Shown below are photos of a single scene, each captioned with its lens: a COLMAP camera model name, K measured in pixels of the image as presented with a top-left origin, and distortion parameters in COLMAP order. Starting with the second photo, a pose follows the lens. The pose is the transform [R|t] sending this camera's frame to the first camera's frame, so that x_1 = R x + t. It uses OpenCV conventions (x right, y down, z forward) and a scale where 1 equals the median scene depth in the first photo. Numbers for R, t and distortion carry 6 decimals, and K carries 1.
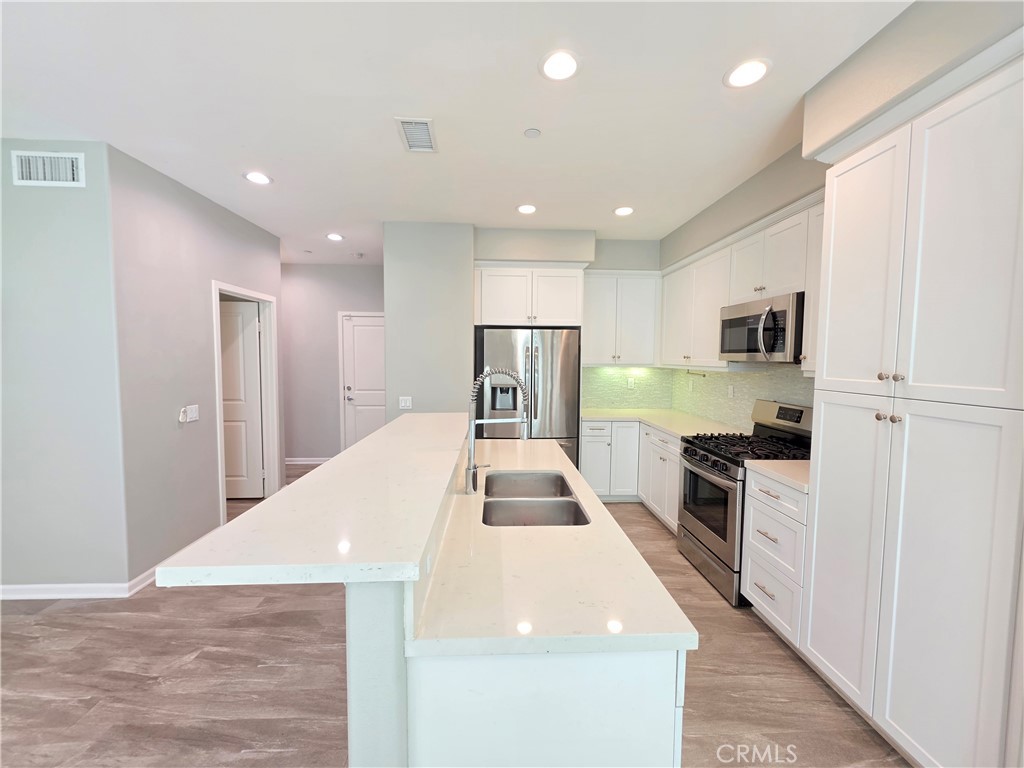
lens RADIAL K [[410.1, 0, 508.9], [0, 410.1, 381.7], [0, 0, 1]] dist [-0.003424, 0.001568]
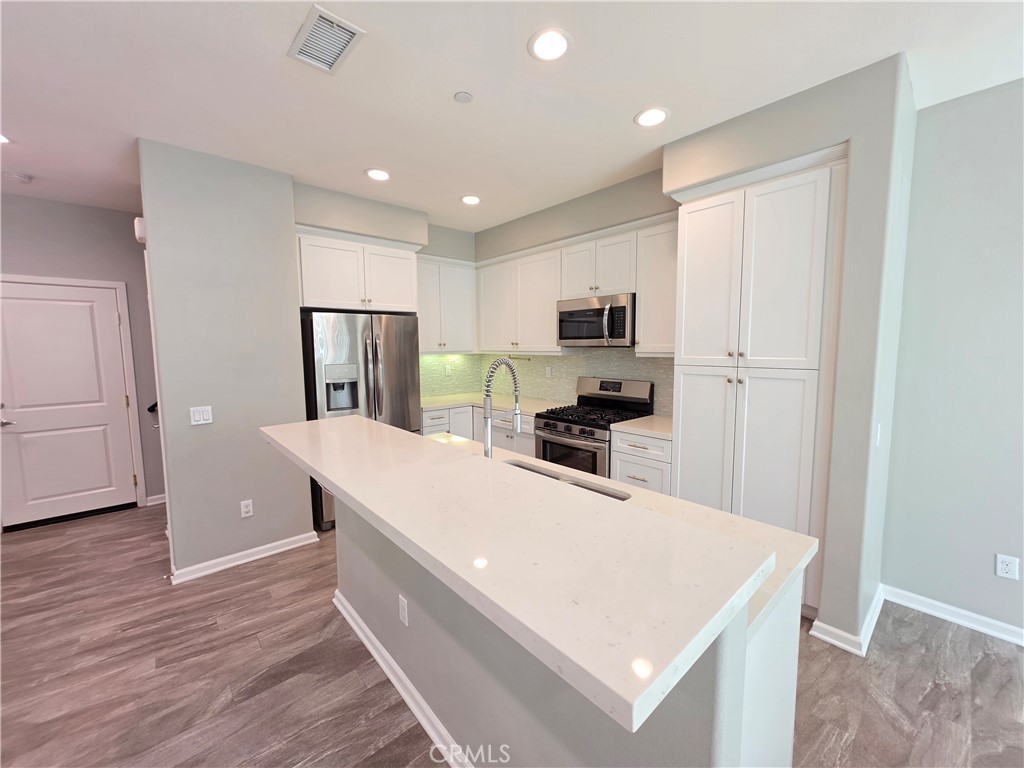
lens RADIAL K [[410.1, 0, 510.5], [0, 410.1, 382.3], [0, 0, 1]] dist [-0.003424, 0.001568]
pose [[0.775169, -0.073478, 0.627466, -0.443834], [0.053360, 0.997279, 0.050863, -0.018865], [-0.629496, -0.005946, 0.776981, 0.212781]]
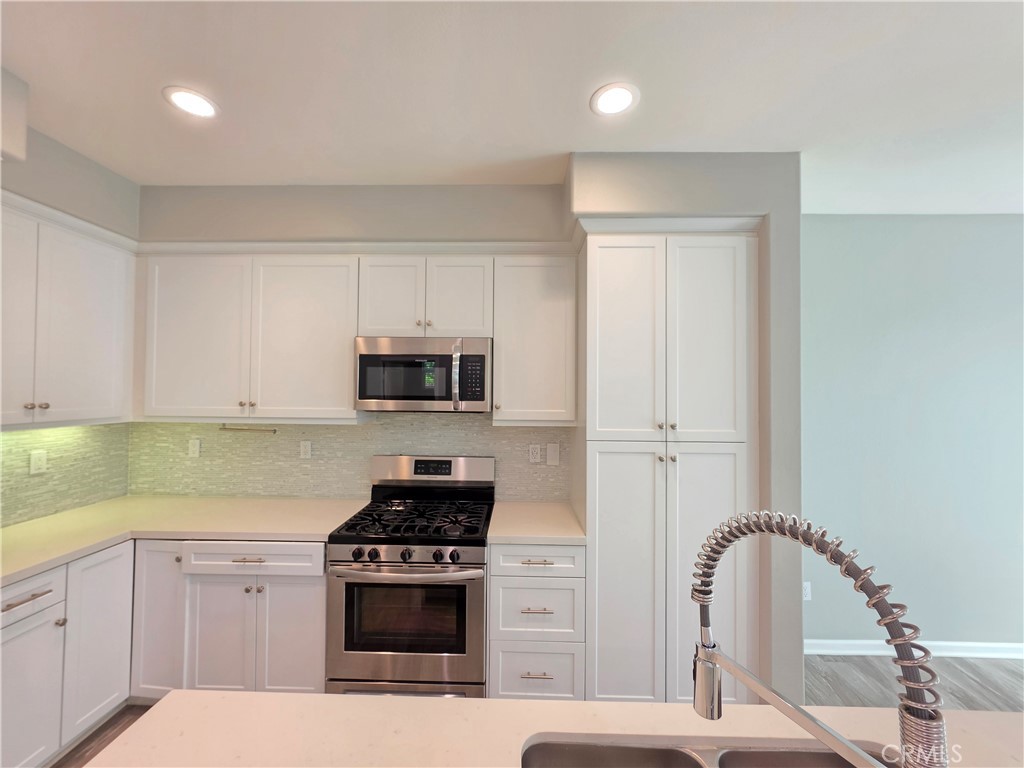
lens RADIAL K [[410.1, 0, 515.1], [0, 410.1, 382.4], [0, 0, 1]] dist [-0.003424, 0.001568]
pose [[0.062439, 0.008676, 0.998011, -0.235581], [0.051887, 0.998582, -0.011927, -0.099252], [-0.996699, 0.052528, 0.061900, 0.874699]]
